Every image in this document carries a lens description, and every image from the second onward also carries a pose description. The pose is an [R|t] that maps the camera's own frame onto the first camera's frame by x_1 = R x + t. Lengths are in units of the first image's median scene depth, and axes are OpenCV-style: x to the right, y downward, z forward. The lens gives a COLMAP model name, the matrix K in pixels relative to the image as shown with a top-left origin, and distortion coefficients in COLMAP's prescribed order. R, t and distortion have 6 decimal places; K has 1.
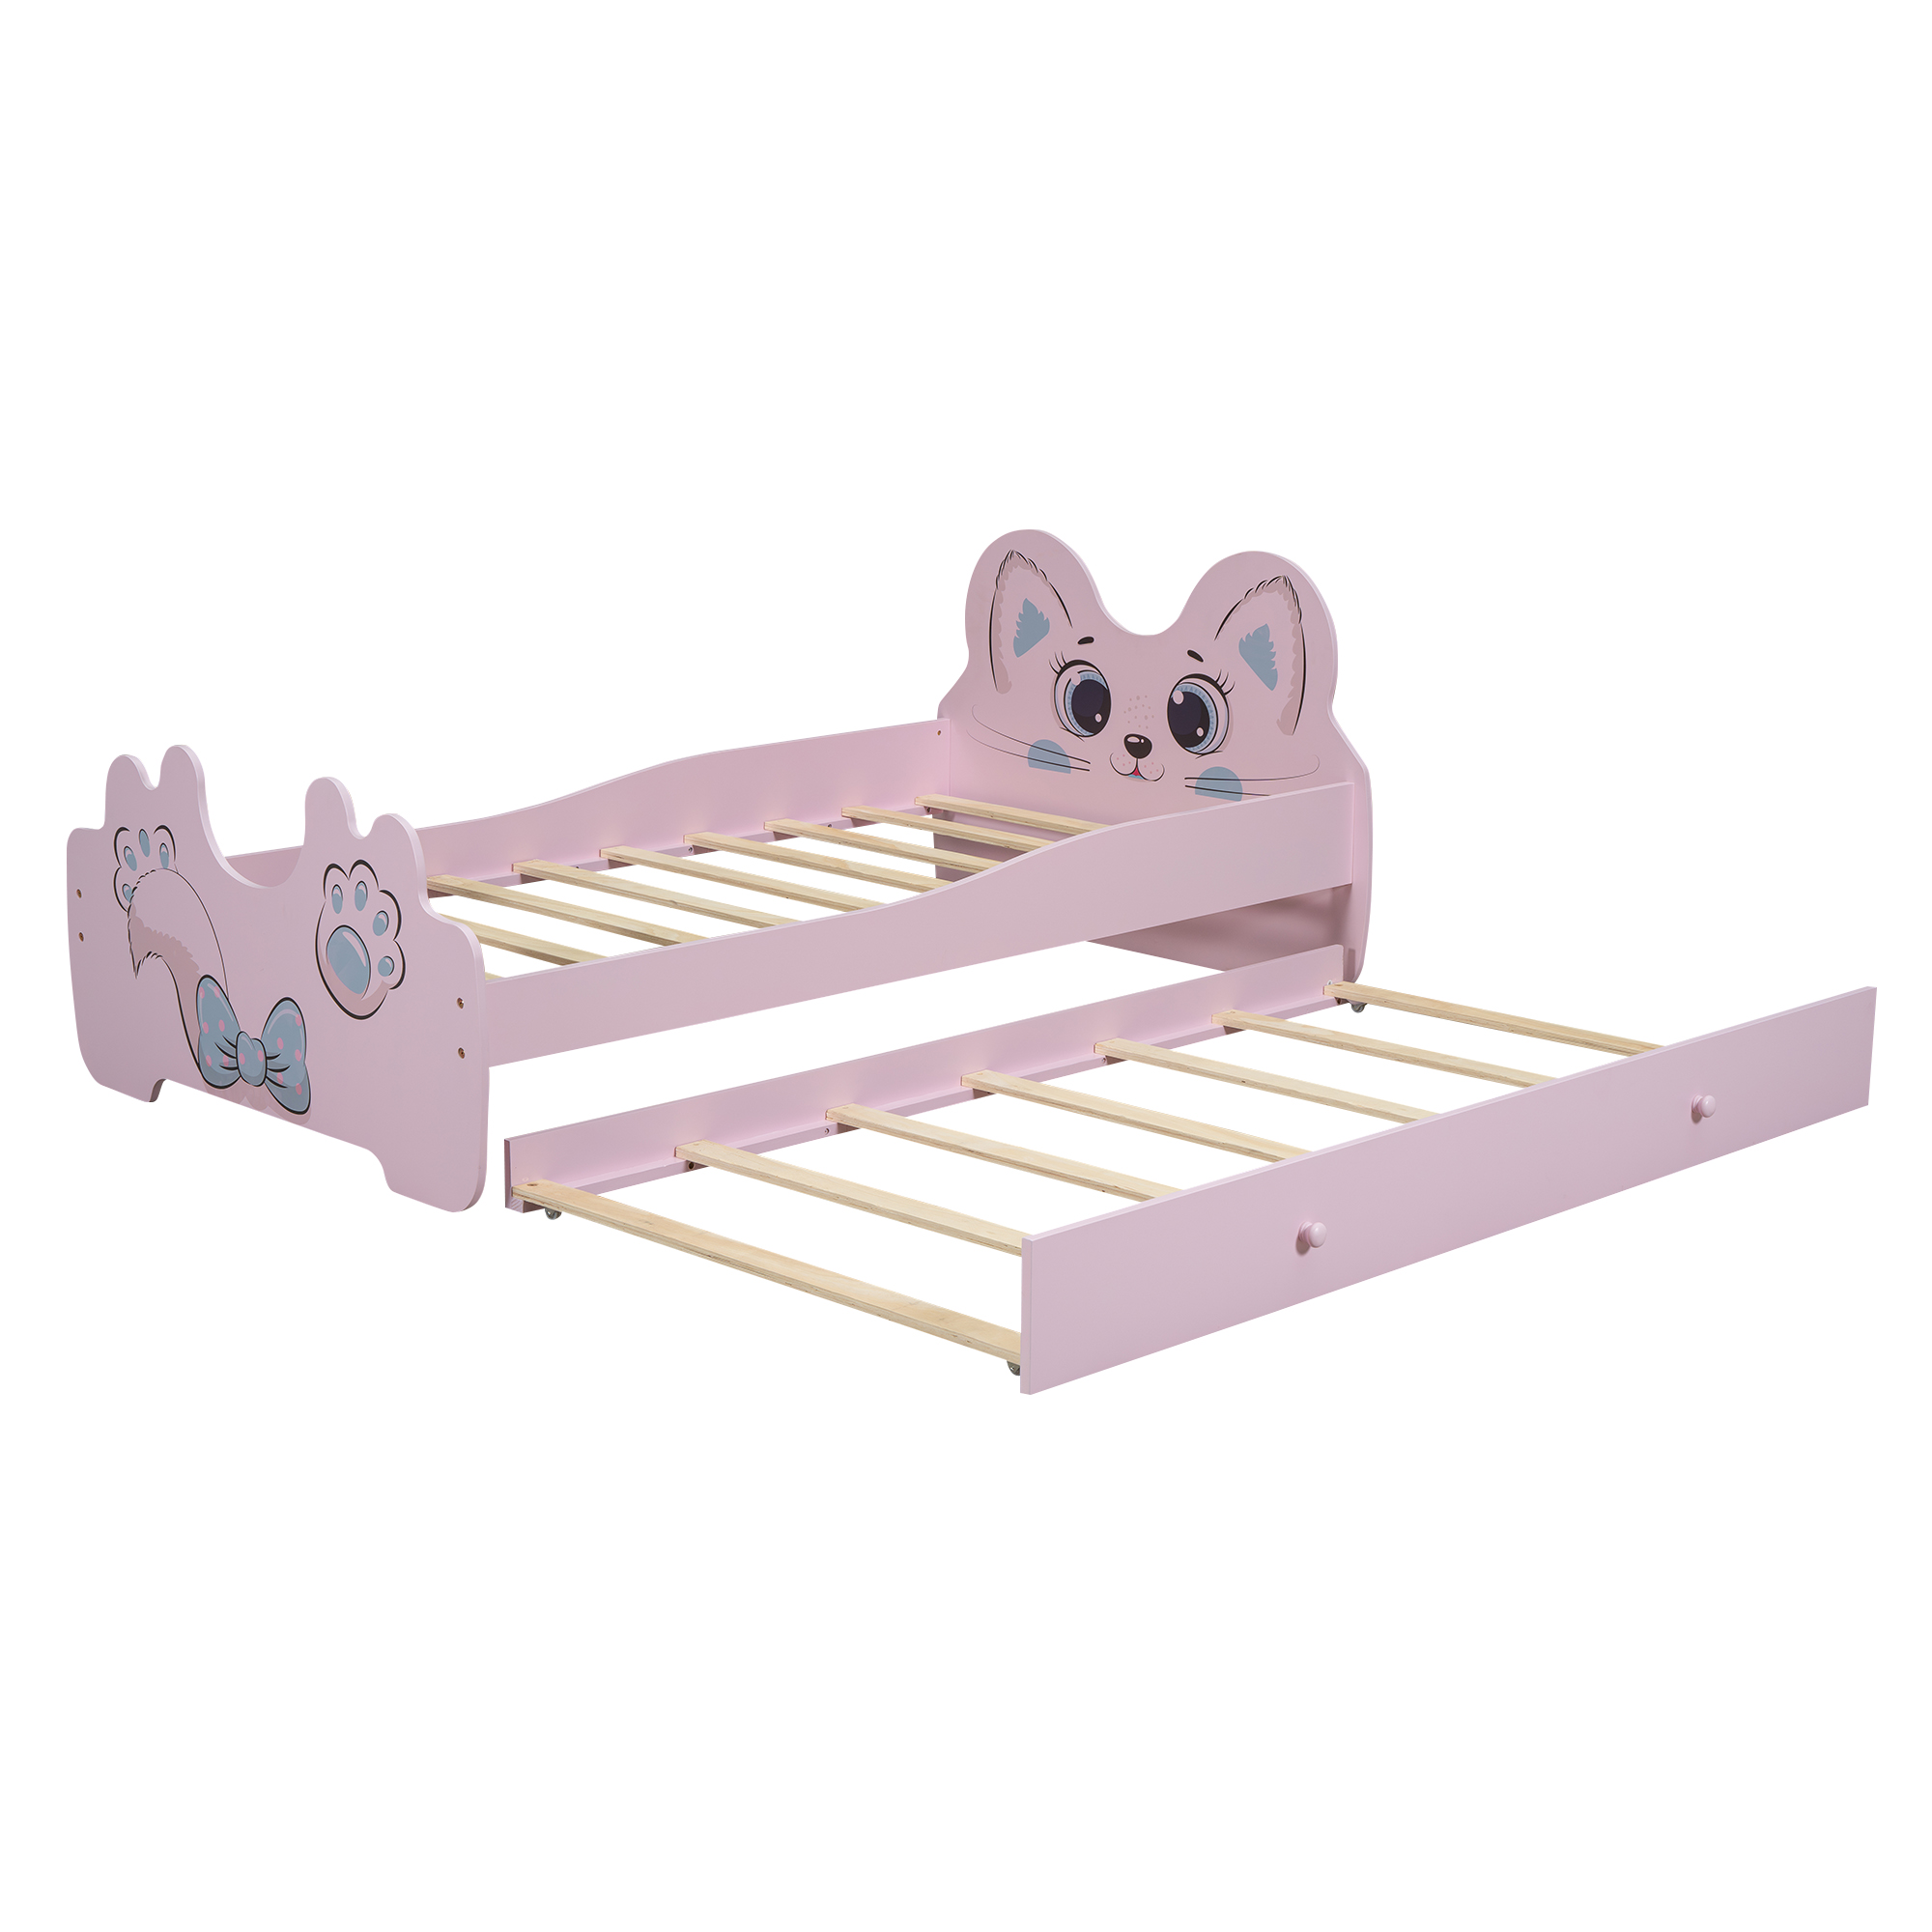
lens RADIAL K [[3487.4, 0, 962.9], [0, 3487.4, 955.9], [0, 0, 1]] dist [-0.059178, 0.000000]
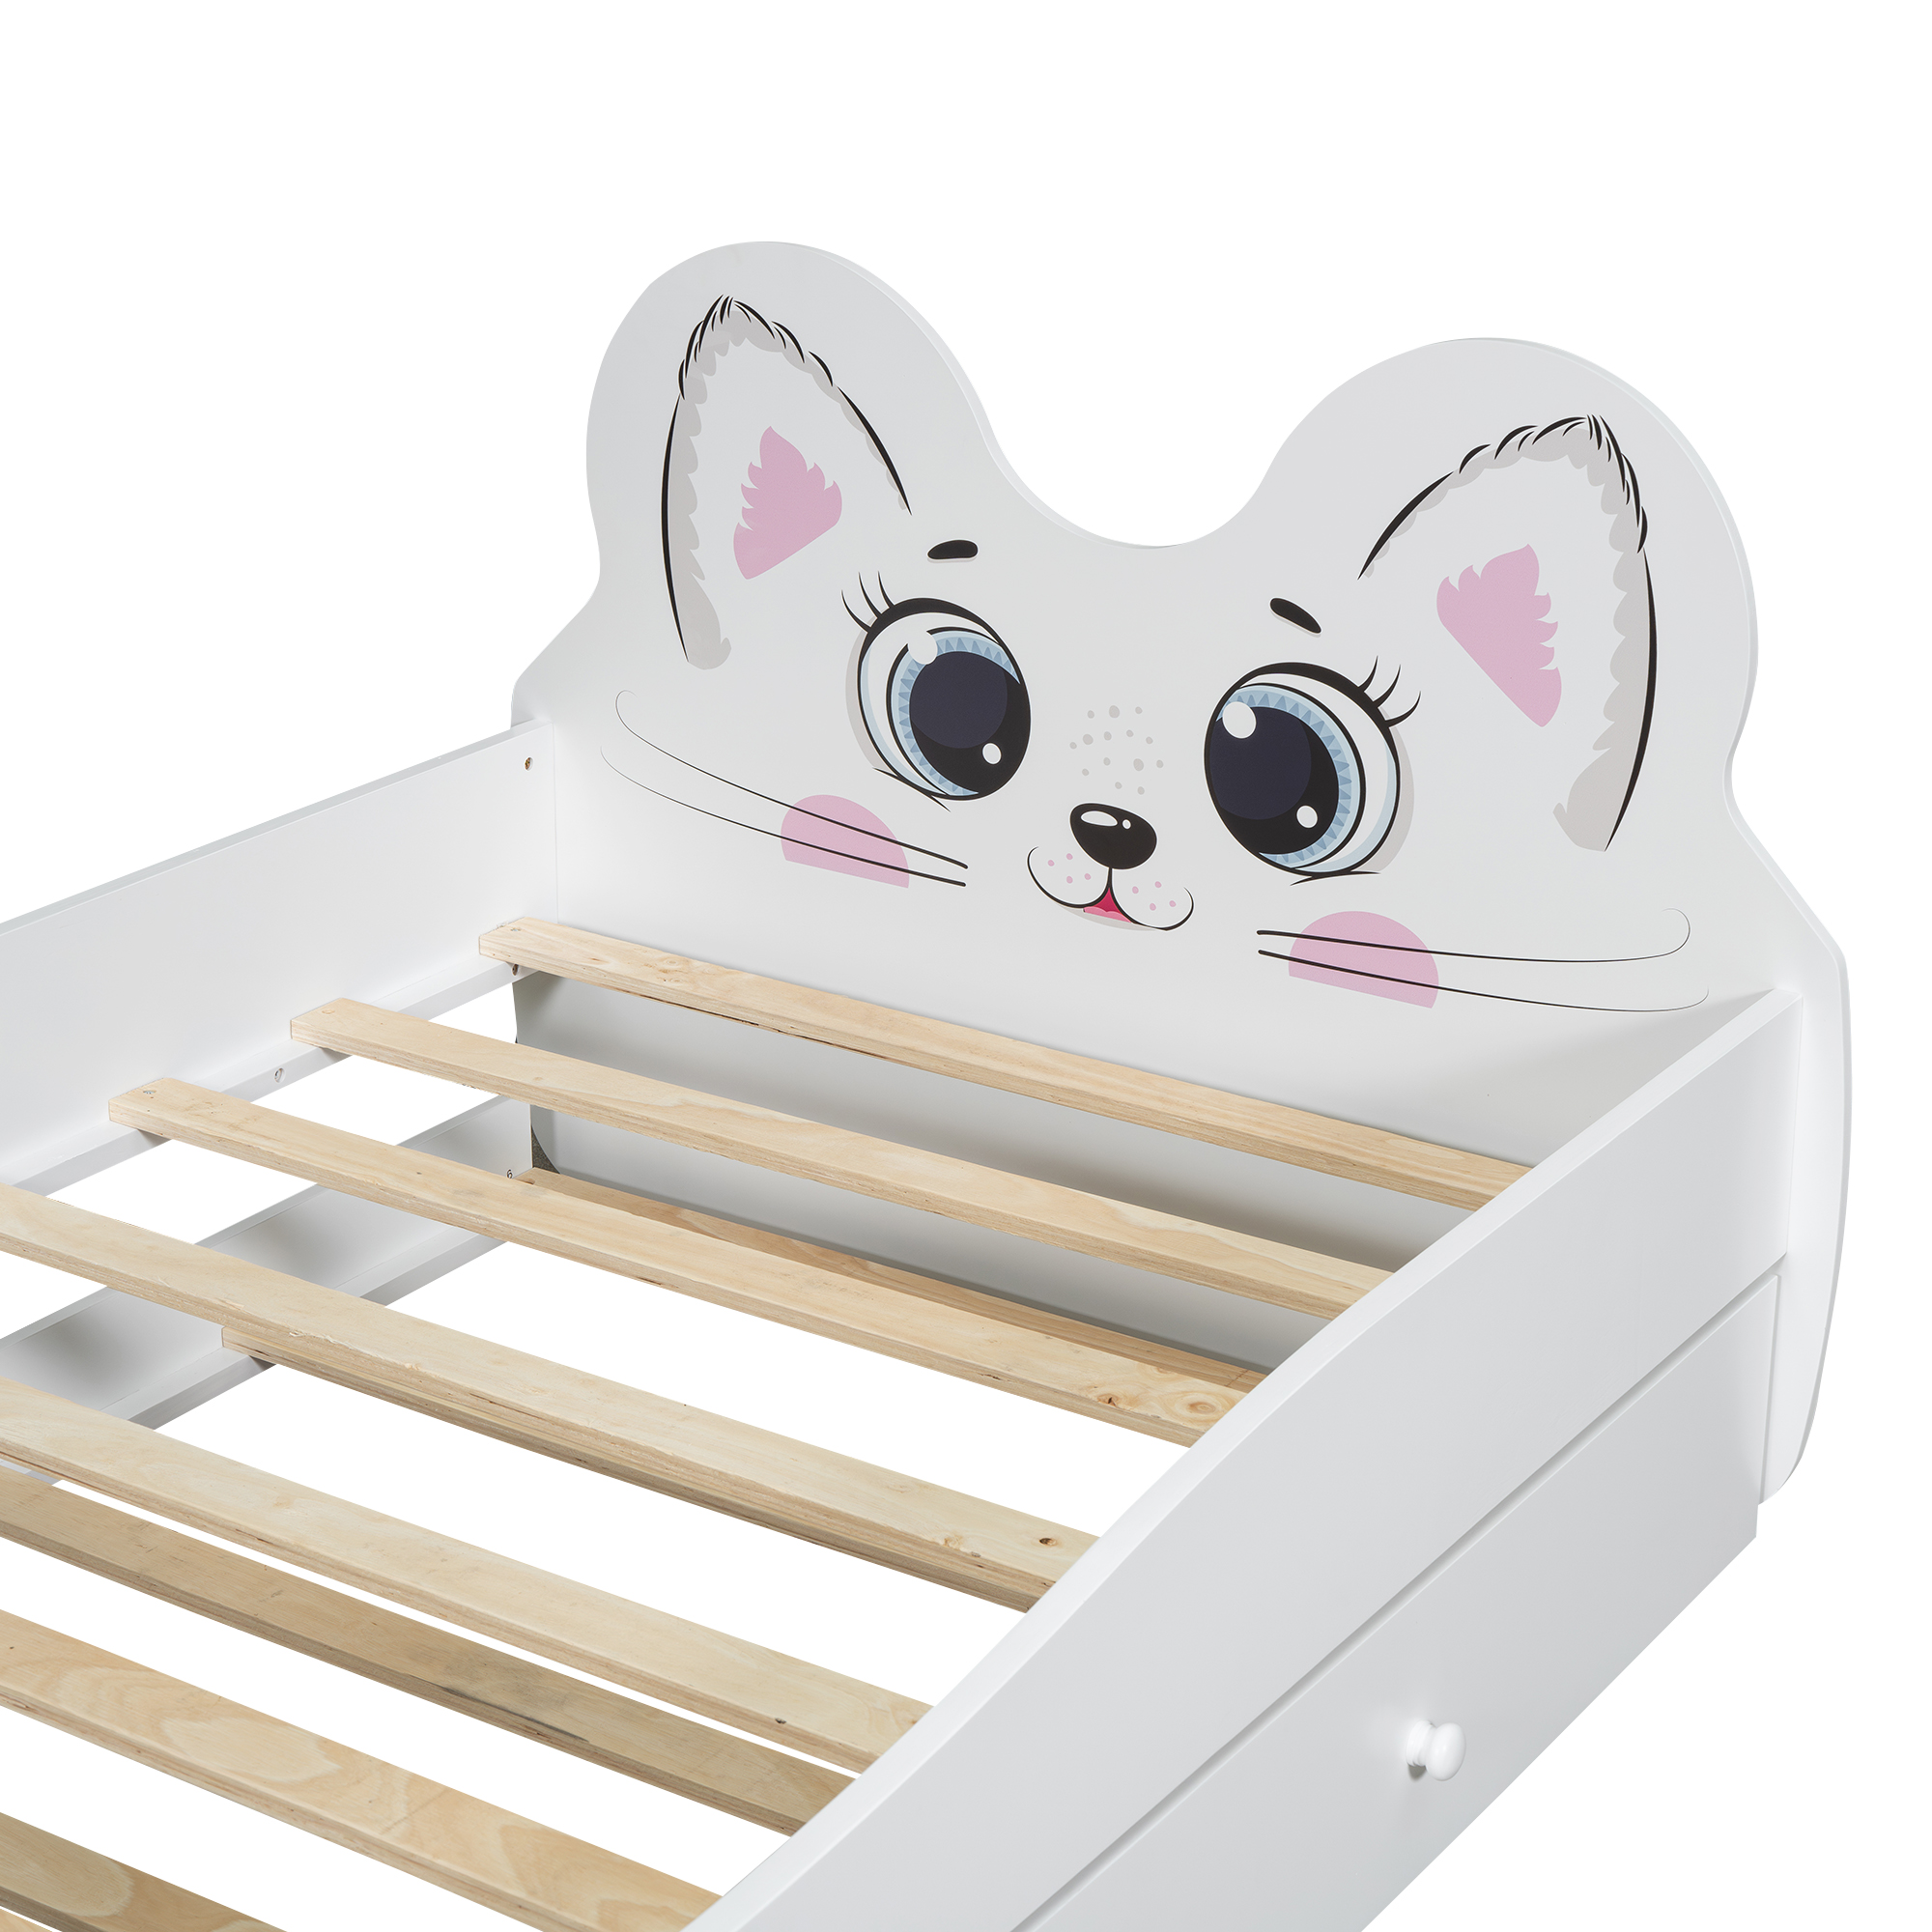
lens RADIAL K [[4199.9, 0, 999.6], [0, 4199.9, 965.3], [0, 0, 1]] dist [-0.009391, 0.000000]
pose [[0.977450, -0.066506, 0.200422, -0.055972], [0.037808, 0.988891, 0.143755, -0.117894], [-0.207756, -0.132936, 0.969105, 0.593553]]
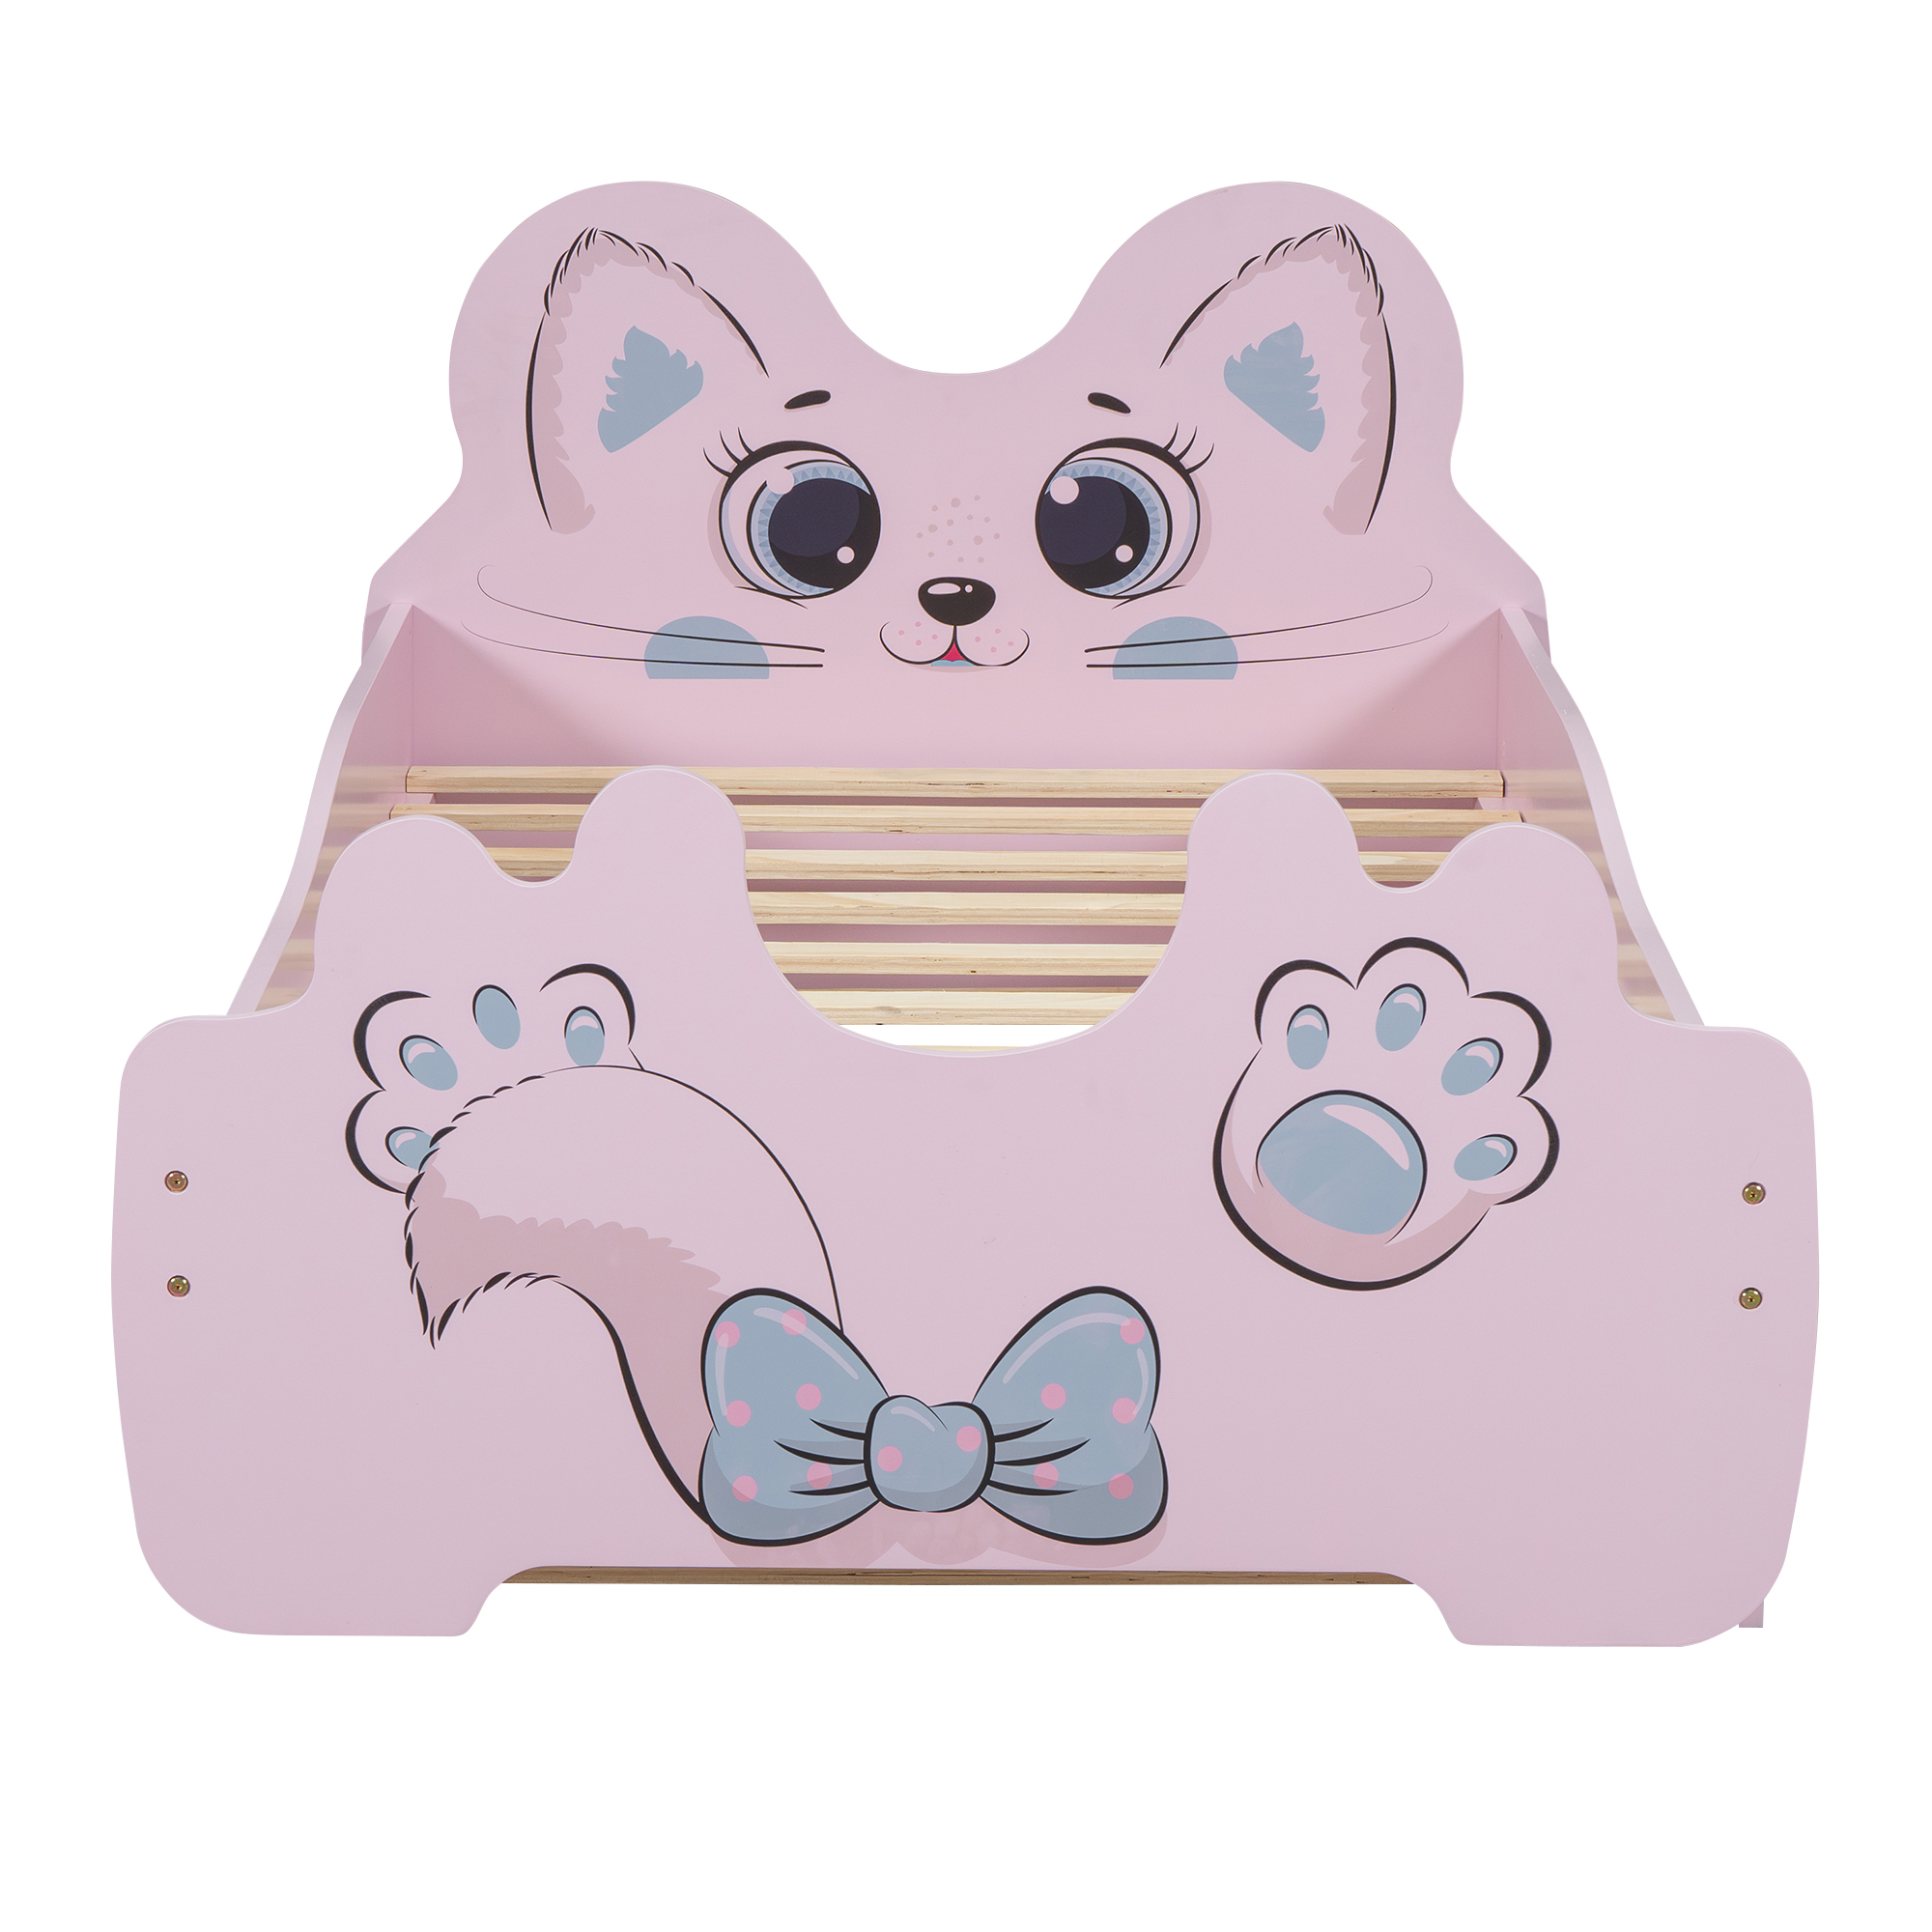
lens RADIAL K [[7062.4, 0, 983.7], [0, 7062.4, 1178.3], [0, 0, 1]] dist [-0.013700, 0.000000]
pose [[0.697870, -0.167573, 0.696345, -0.691738], [0.152674, 0.984704, 0.083958, -0.066407], [-0.699763, 0.047722, 0.712780, 0.304871]]
